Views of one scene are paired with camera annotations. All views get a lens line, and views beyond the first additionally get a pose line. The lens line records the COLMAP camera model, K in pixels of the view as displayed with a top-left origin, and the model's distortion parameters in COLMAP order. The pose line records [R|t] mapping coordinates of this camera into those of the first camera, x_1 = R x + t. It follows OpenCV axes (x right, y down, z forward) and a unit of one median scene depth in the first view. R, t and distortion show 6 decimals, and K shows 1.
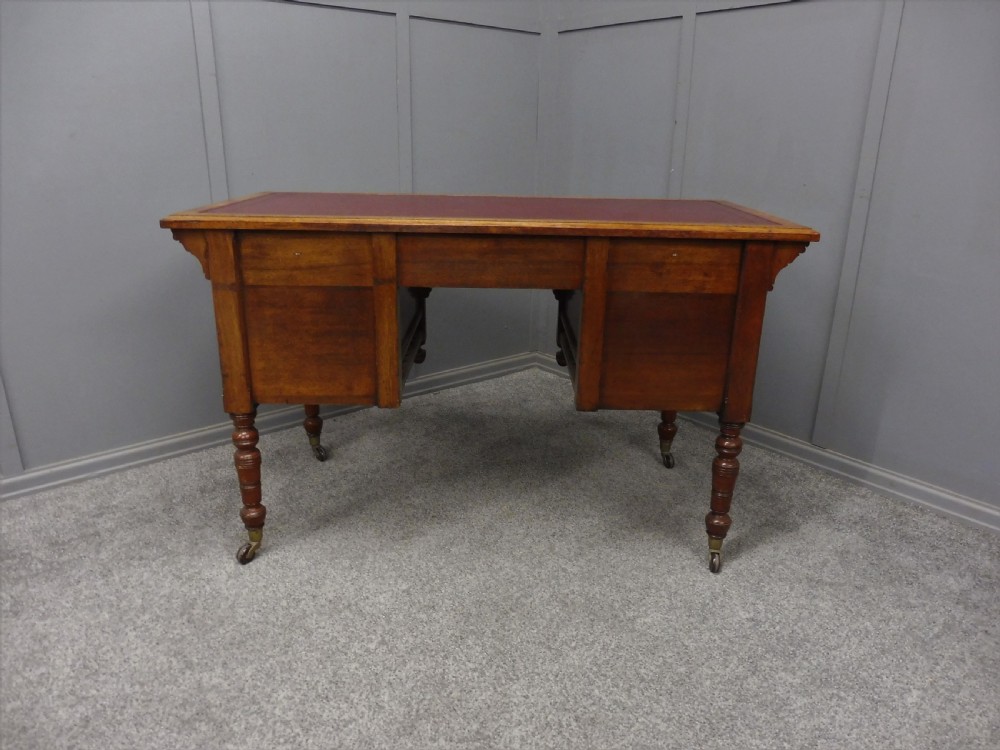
lens RADIAL K [[733.0, 0, 502.5], [0, 733.0, 382.7], [0, 0, 1]] dist [-0.060319, 0.020992]
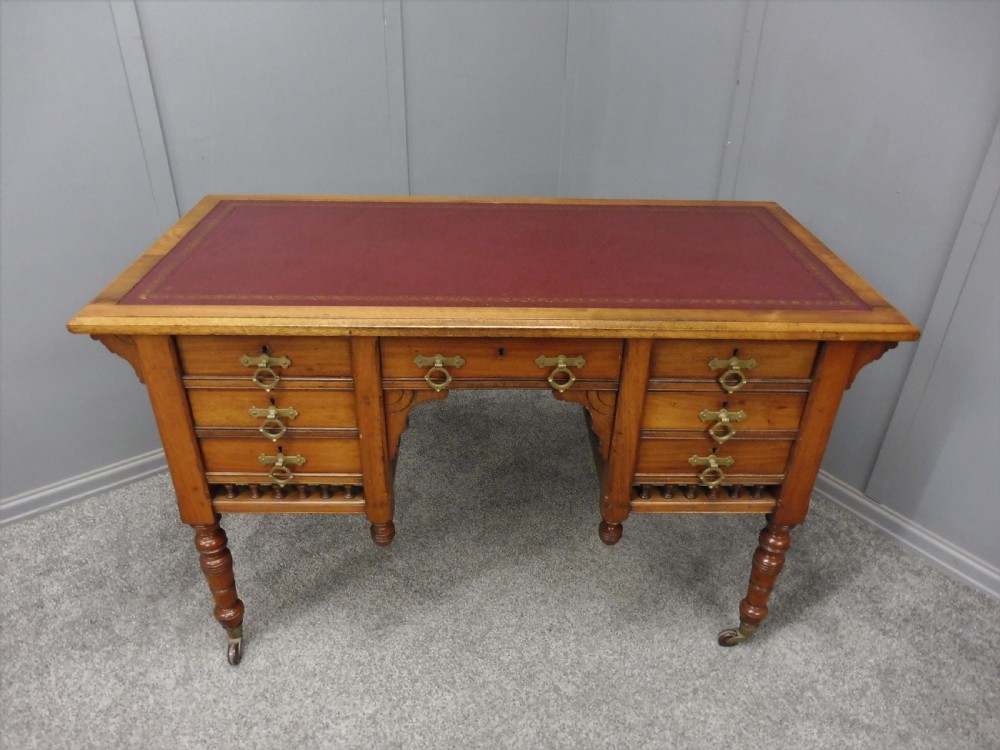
lens RADIAL K [[733.0, 0, 504.5], [0, 733.0, 376.9], [0, 0, 1]] dist [-0.060319, 0.020992]
pose [[0.998168, 0.036761, -0.048047, 0.047698], [-0.026754, 0.980554, 0.194418, -0.258657], [0.054260, -0.192776, 0.979741, 0.212912]]
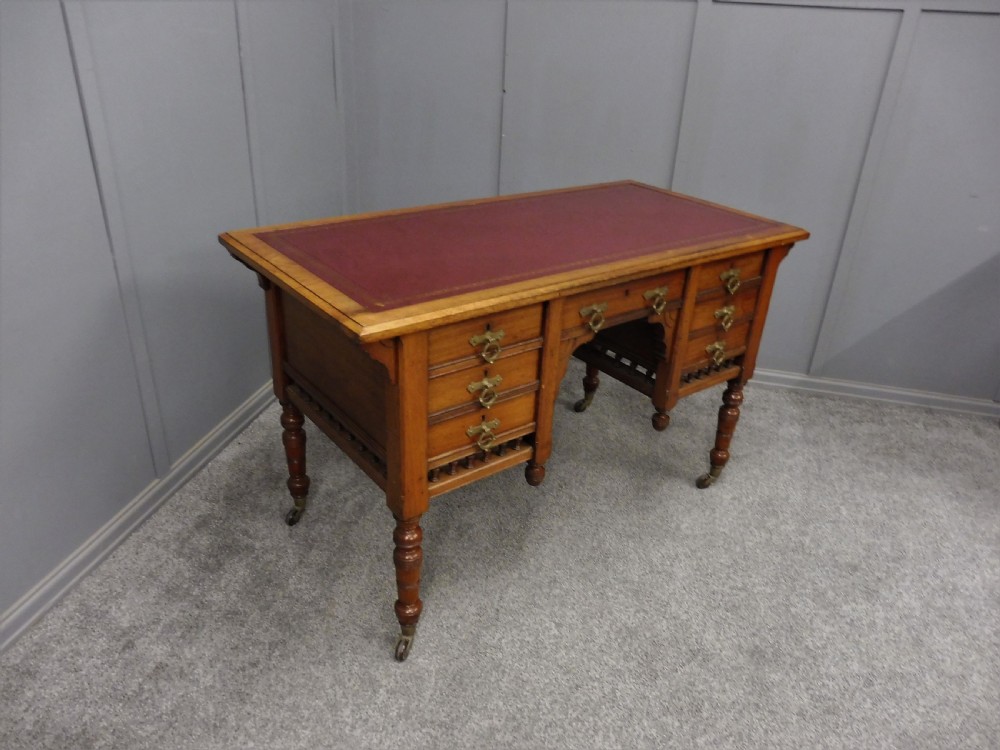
lens RADIAL K [[733.0, 0, 499.7], [0, 733.0, 377.7], [0, 0, 1]] dist [-0.060319, 0.020992]
pose [[0.837983, -0.220469, 0.499177, -0.575225], [0.144307, 0.971718, 0.186922, -0.241196], [-0.526270, -0.084603, 0.846098, 0.182598]]
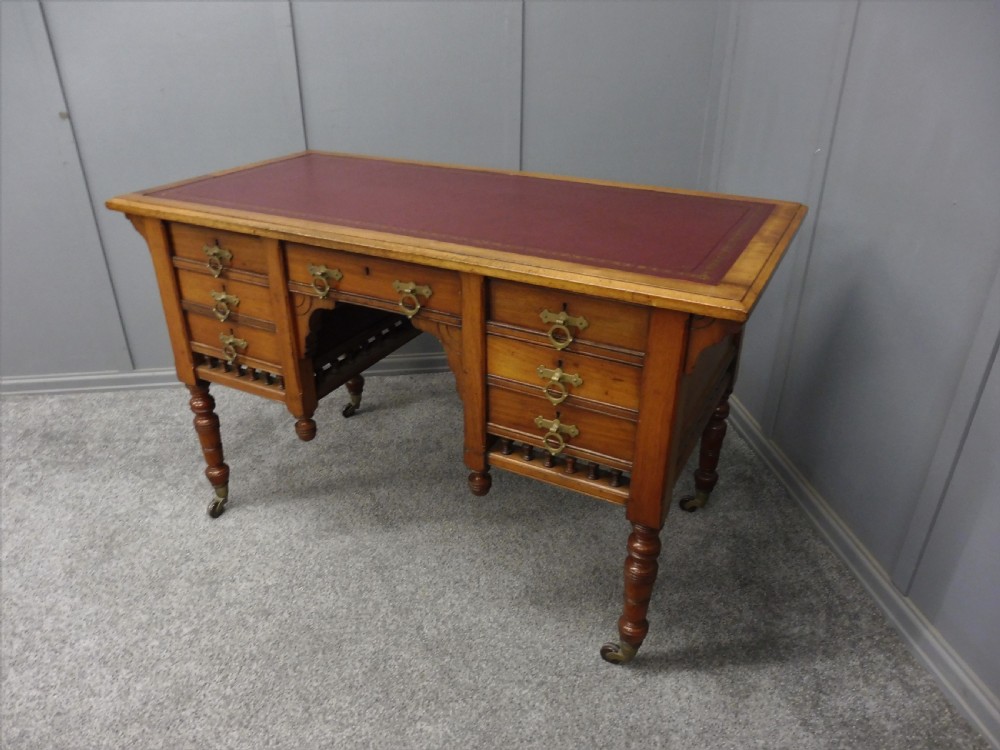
lens RADIAL K [[733.0, 0, 504.0], [0, 733.0, 379.9], [0, 0, 1]] dist [-0.060319, 0.020992]
pose [[0.842553, 0.235370, -0.484464, 0.502634], [-0.170304, 0.969737, 0.174948, -0.199055], [0.510980, -0.064897, 0.857139, 0.295213]]
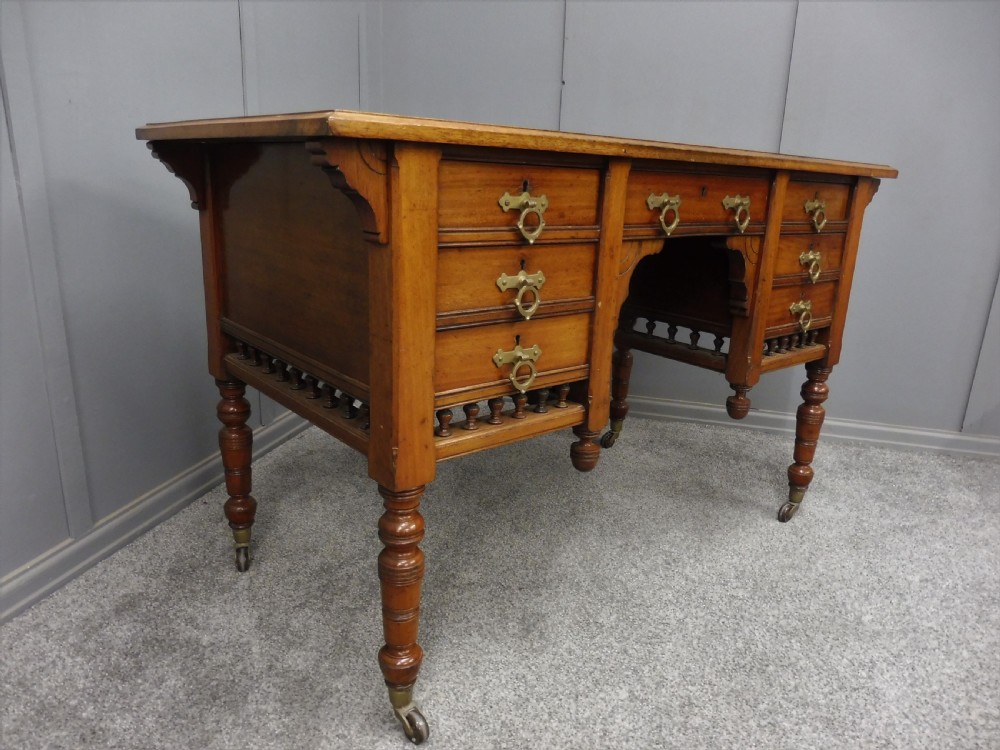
lens RADIAL K [[733.0, 0, 504.9], [0, 733.0, 374.8], [0, 0, 1]] dist [-0.060319, 0.020992]
pose [[0.811814, -0.140488, 0.566763, -0.508684], [0.163635, 0.986469, 0.010137, -0.031472], [-0.560518, 0.084513, 0.823818, 0.440711]]
